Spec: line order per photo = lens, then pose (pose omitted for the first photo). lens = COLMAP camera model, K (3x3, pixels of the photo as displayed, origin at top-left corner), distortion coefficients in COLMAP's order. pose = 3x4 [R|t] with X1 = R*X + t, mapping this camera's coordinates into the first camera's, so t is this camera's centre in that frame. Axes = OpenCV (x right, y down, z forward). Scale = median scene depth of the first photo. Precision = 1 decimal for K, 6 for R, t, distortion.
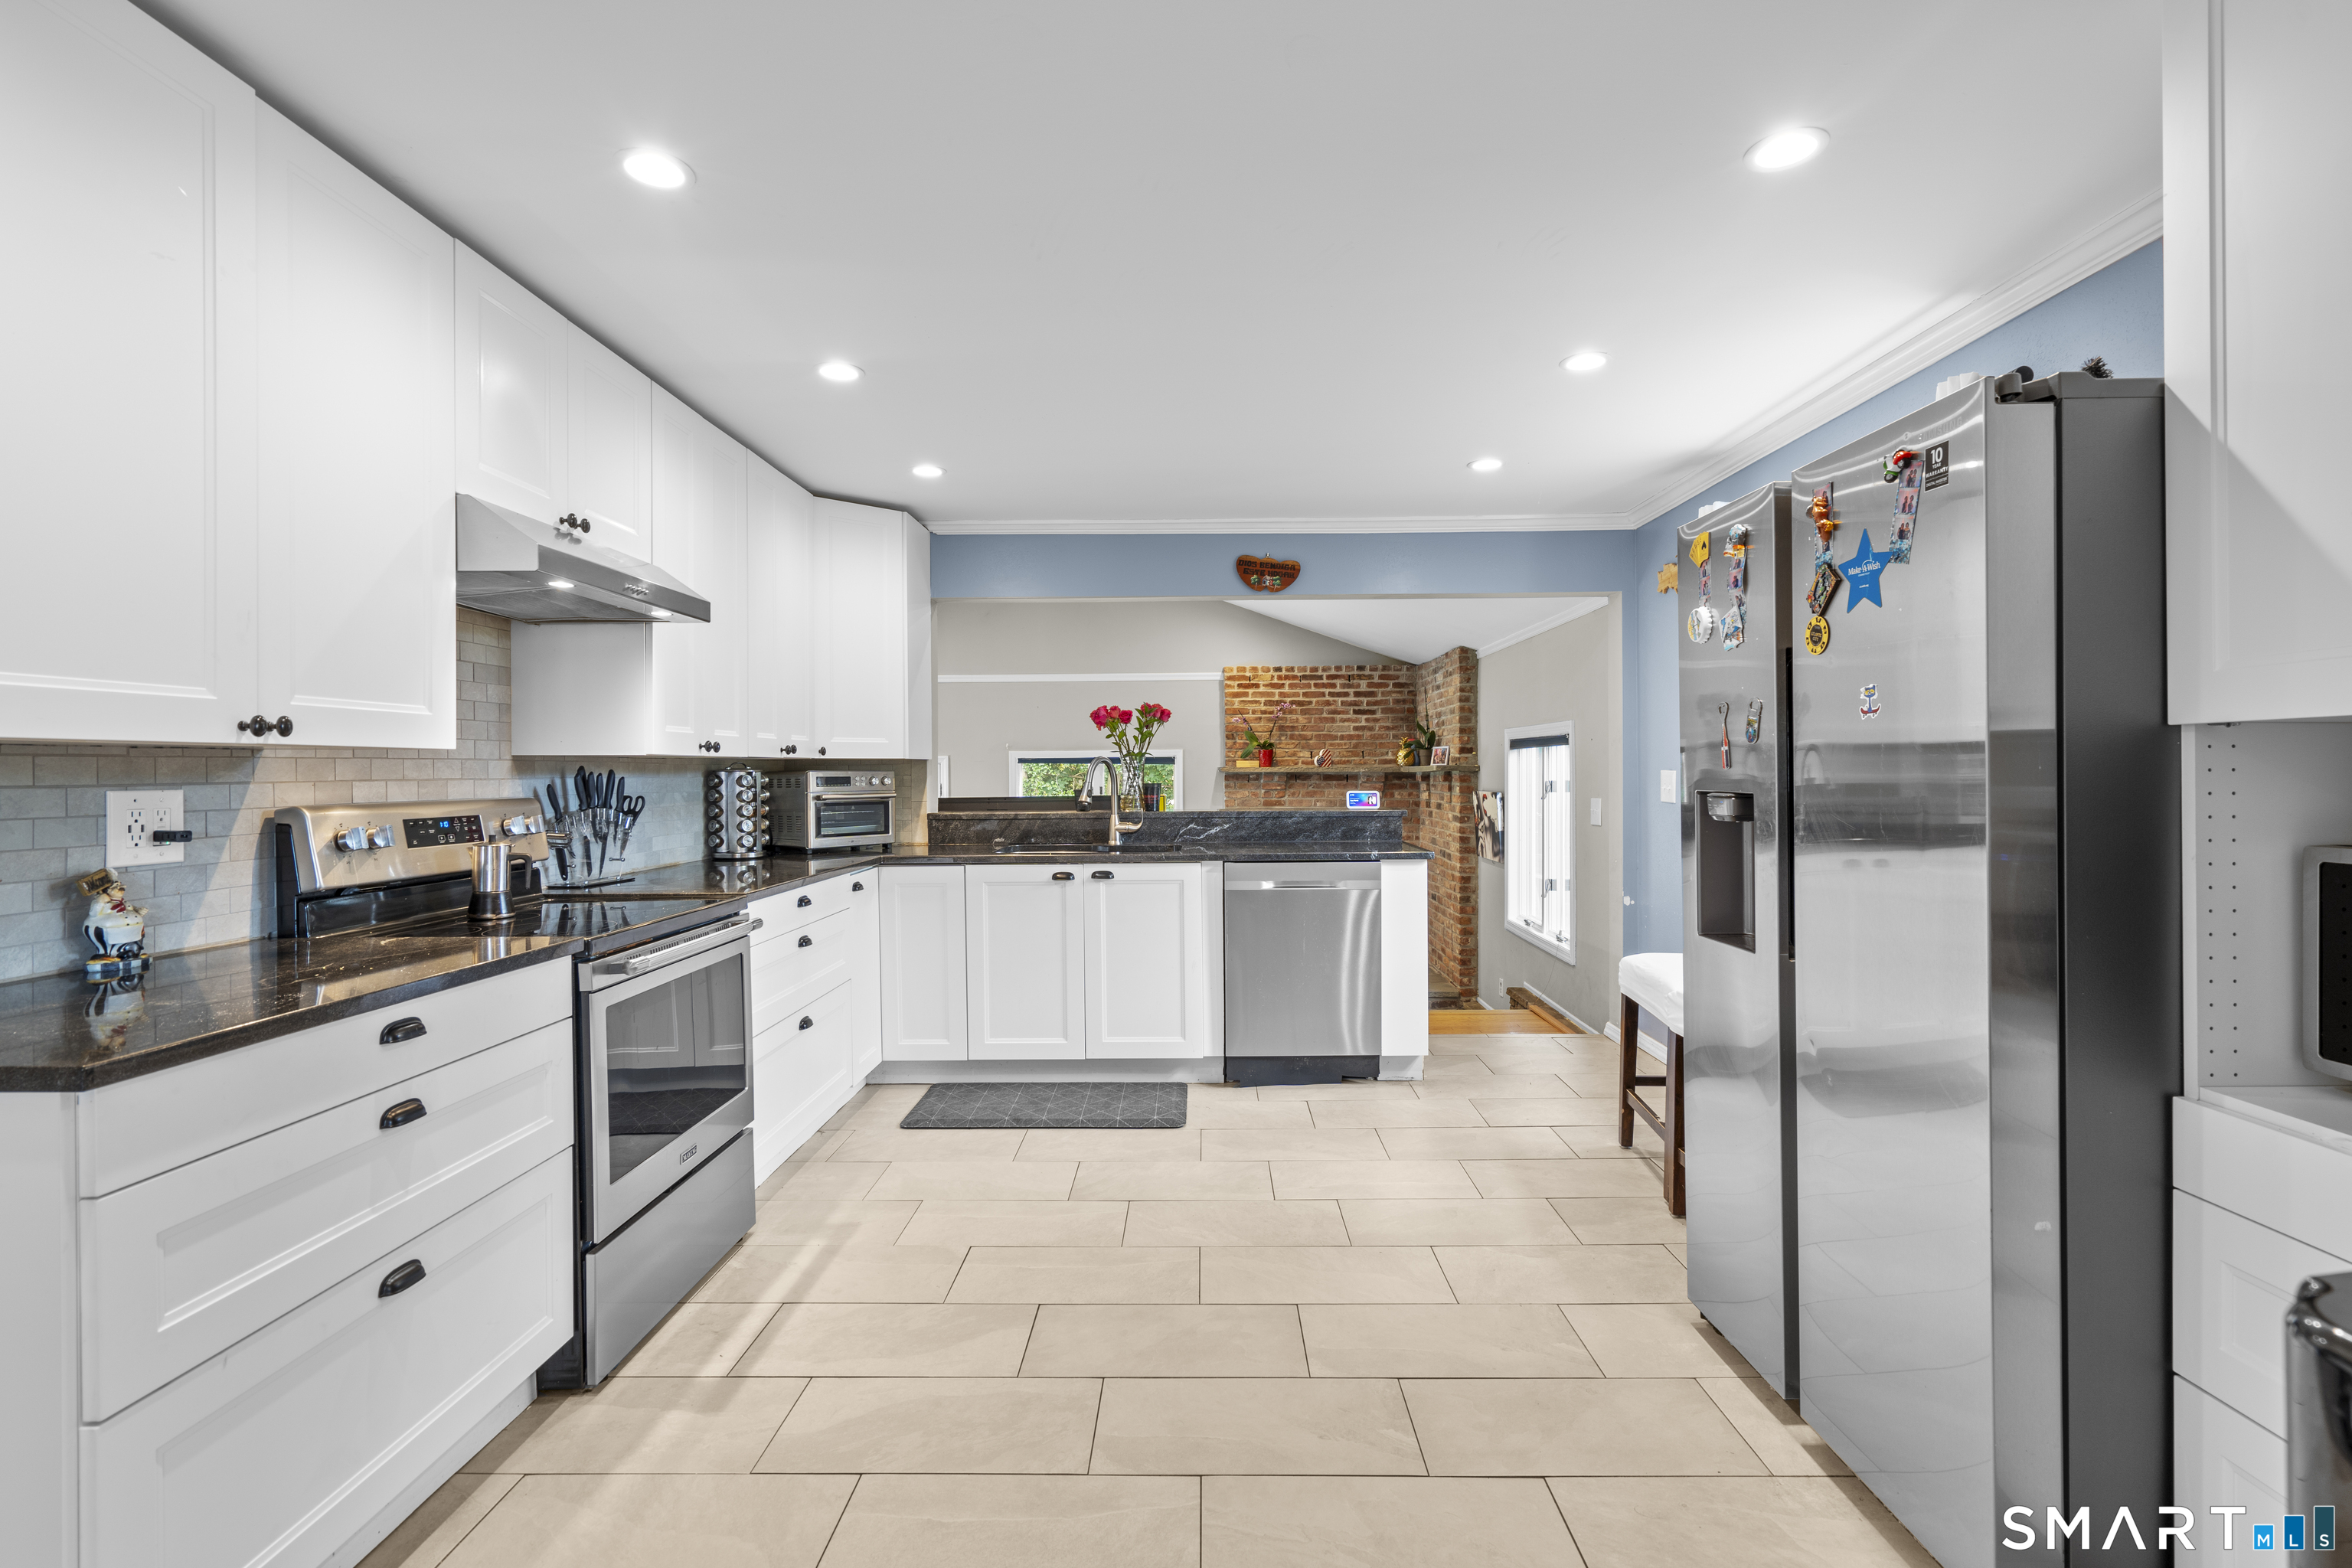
lens RADIAL K [[1066.6, 0, 1178.0], [0, 1066.6, 781.3], [0, 0, 1]] dist [0.001694, 0.000004]
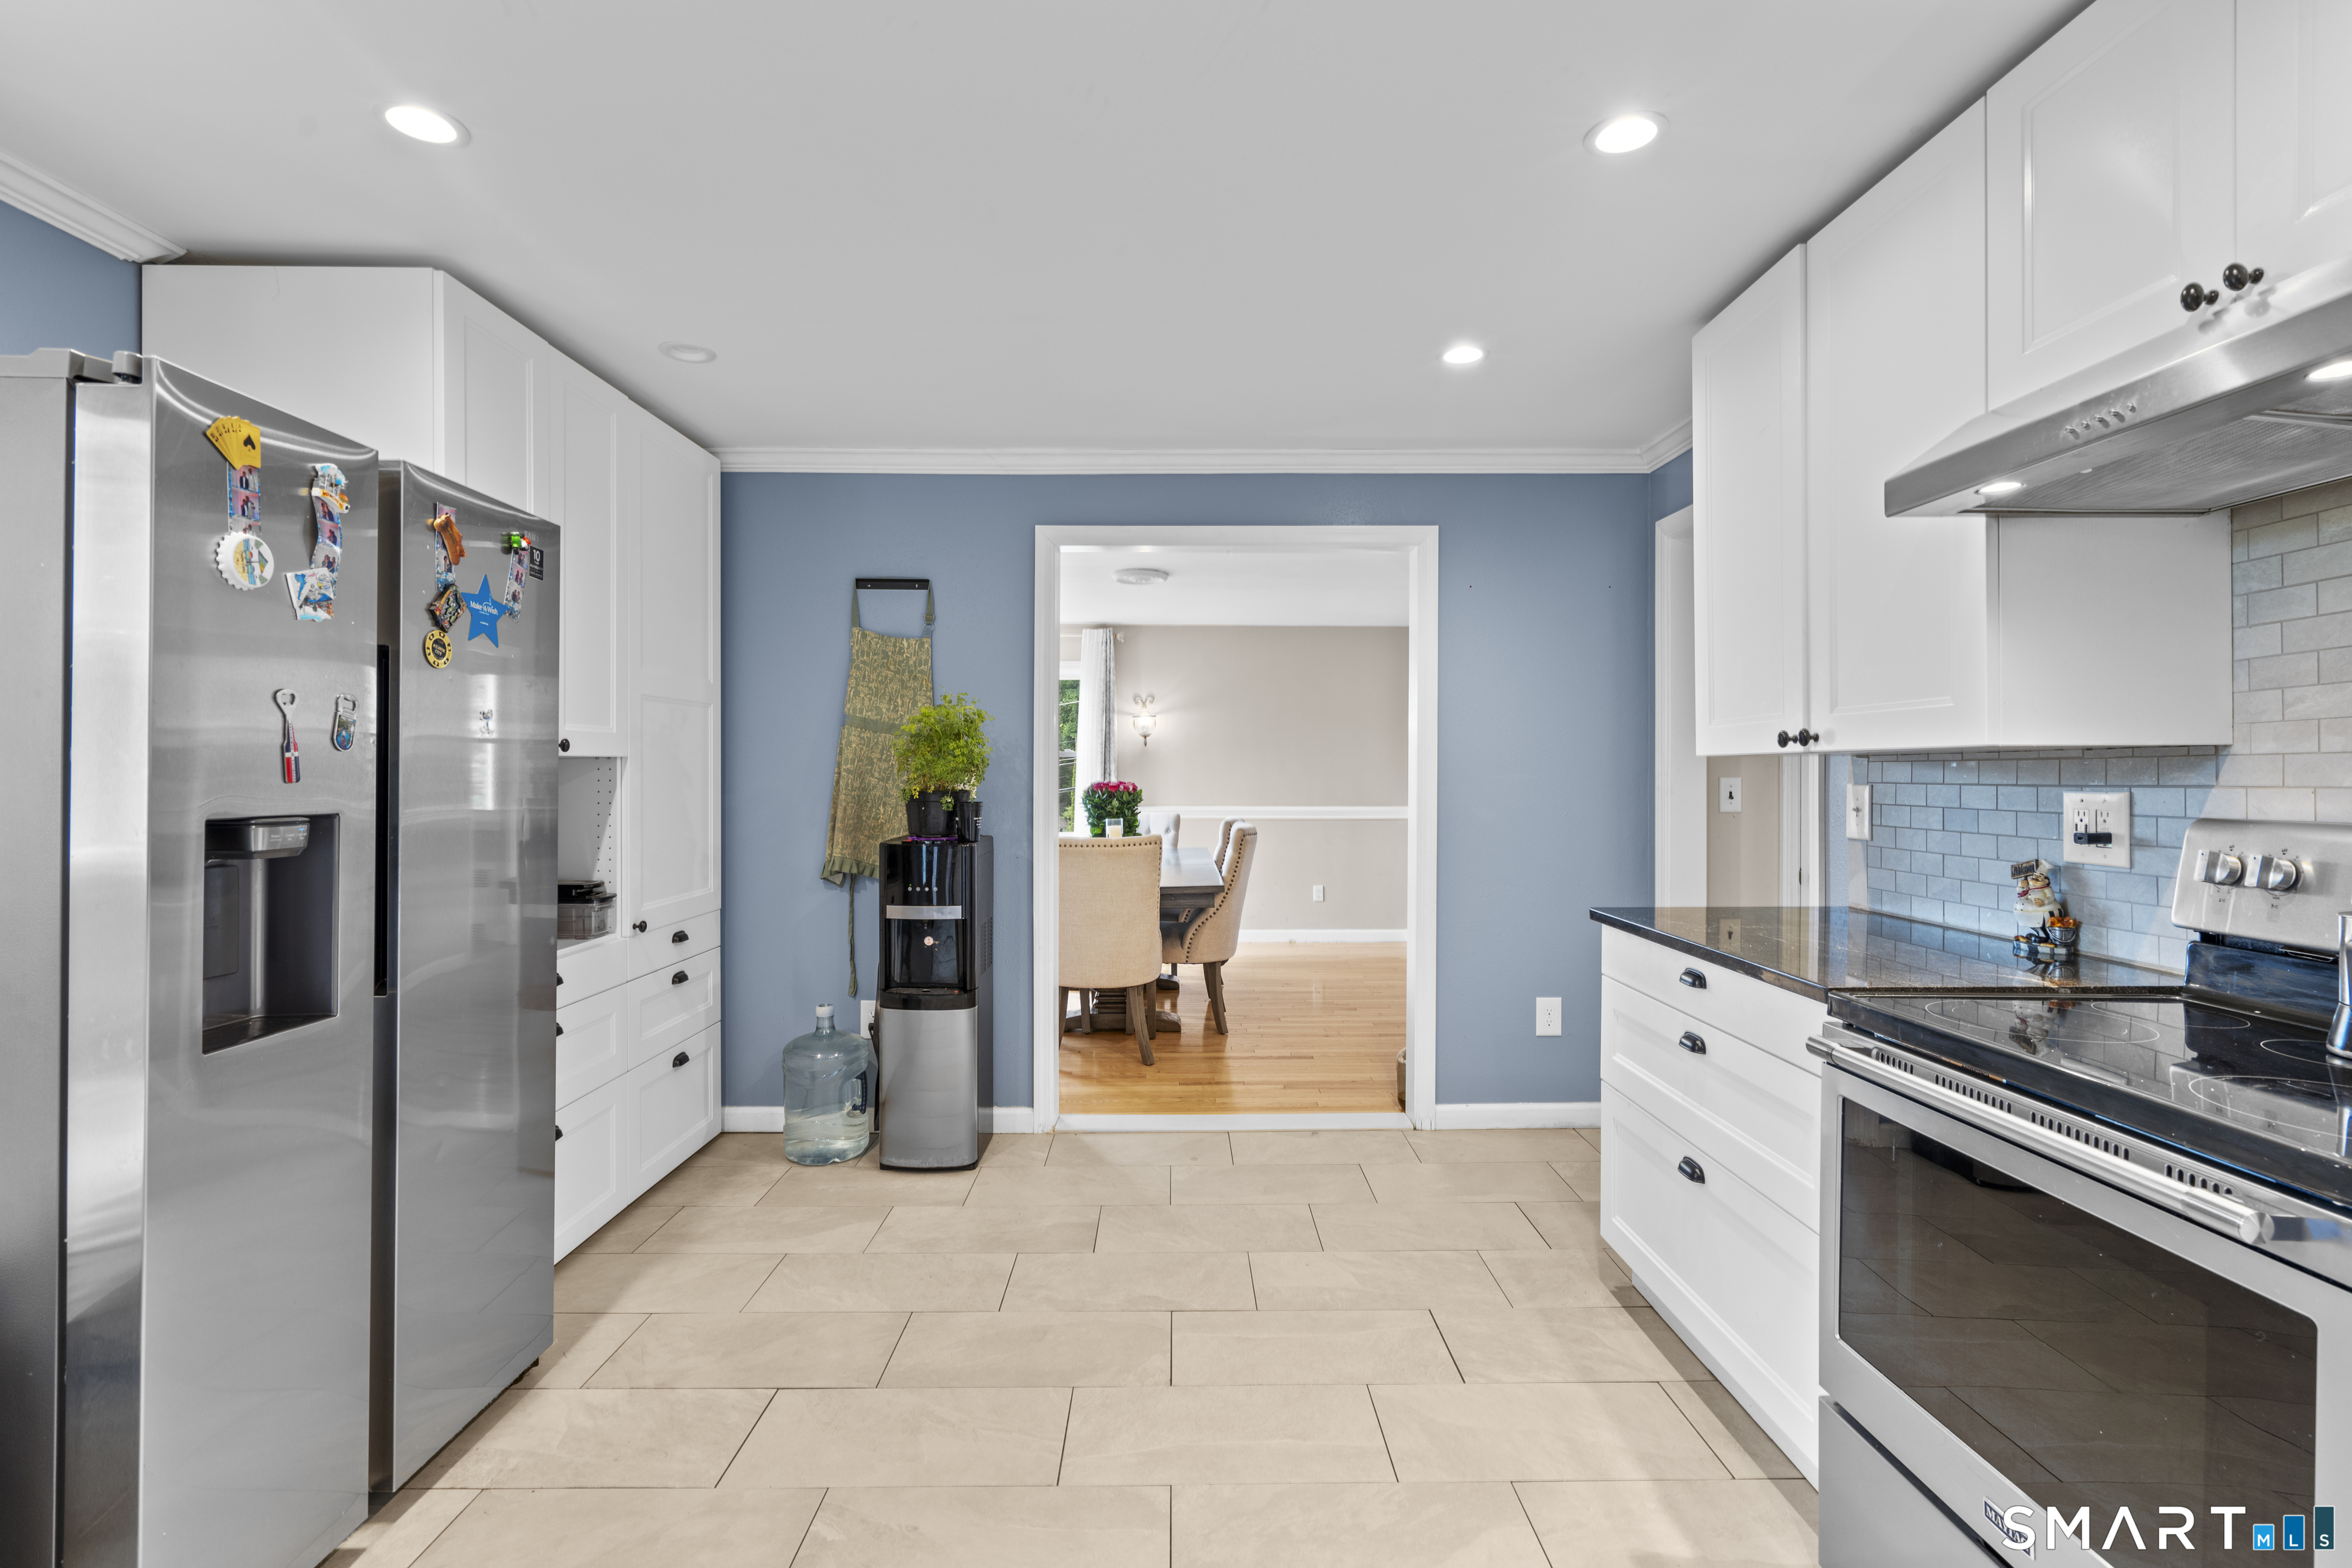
lens RADIAL K [[1066.6, 0, 1185.2], [0, 1066.6, 772.2], [0, 0, 1]] dist [0.001694, 0.000004]
pose [[-0.999268, 0.007076, -0.037602, -0.056635], [0.006712, 0.999929, 0.009819, -0.022181], [0.037669, 0.009560, -0.999245, 1.738441]]
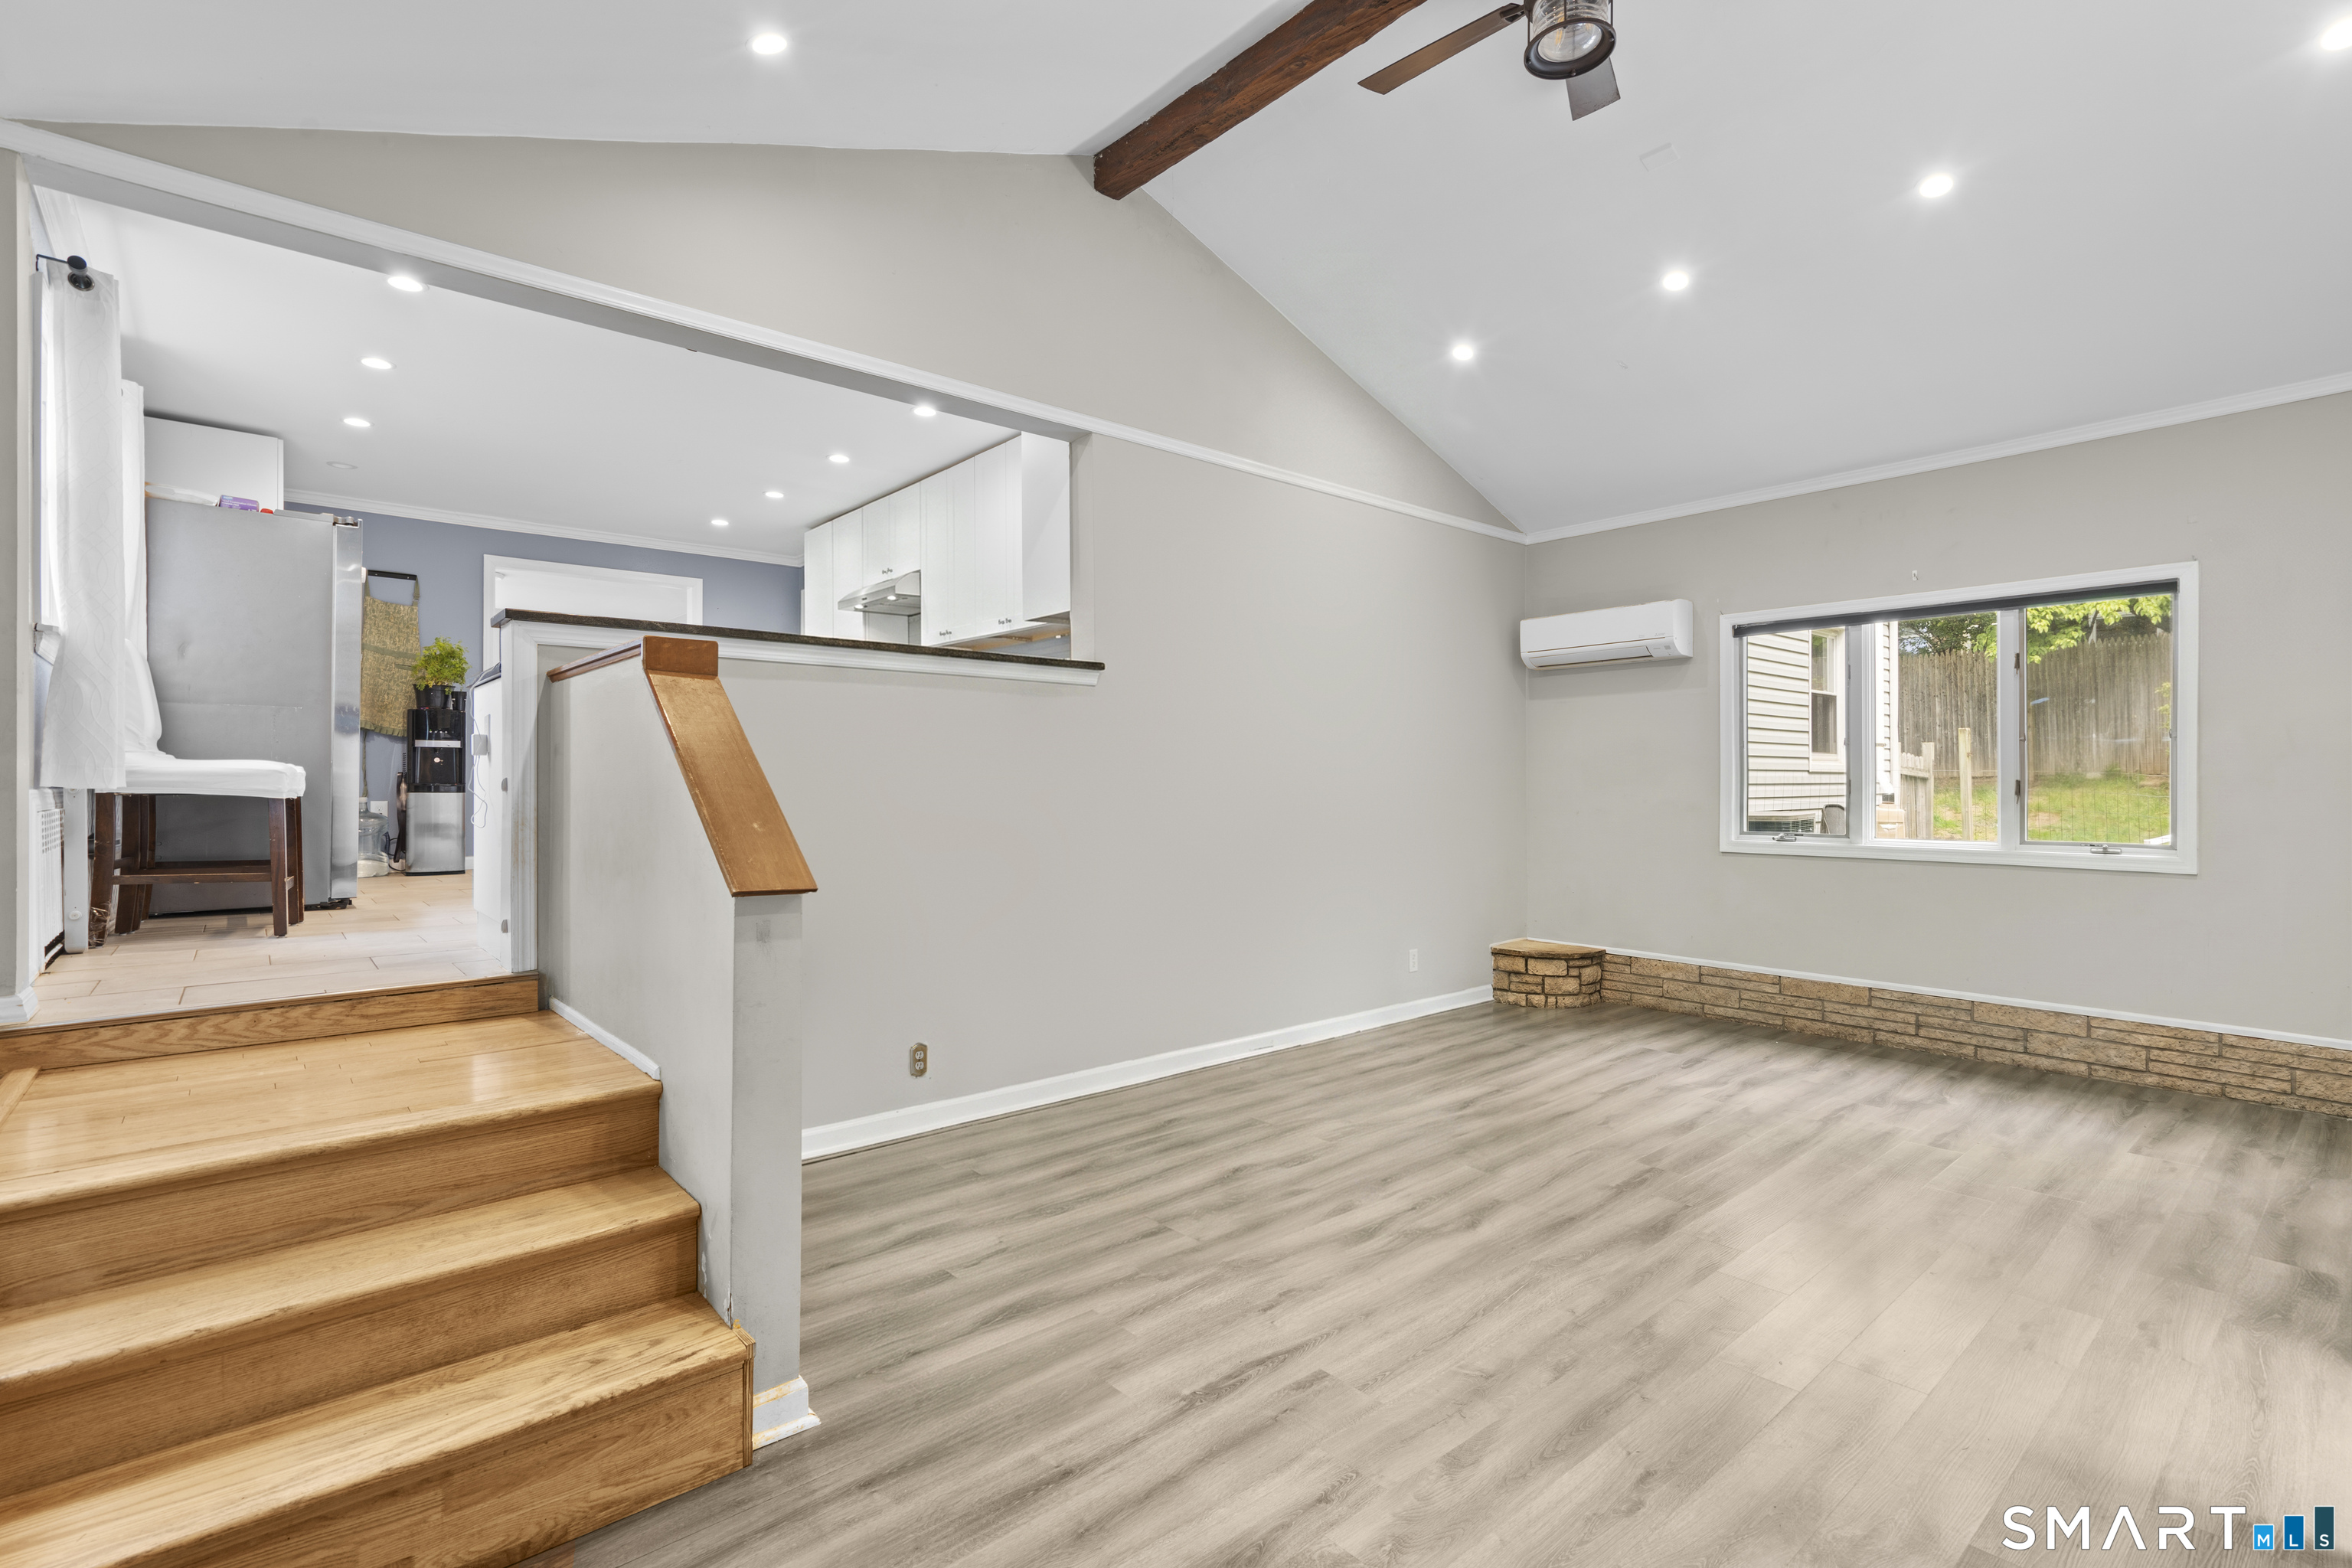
lens RADIAL K [[1066.6, 0, 1180.8], [0, 1066.6, 778.7], [0, 0, 1]] dist [0.001694, 0.000004]
pose [[-0.738833, 0.008304, -0.673837, 0.341995], [0.000893, 0.999935, 0.011344, 0.115737], [0.673888, 0.007780, -0.738793, 2.813987]]
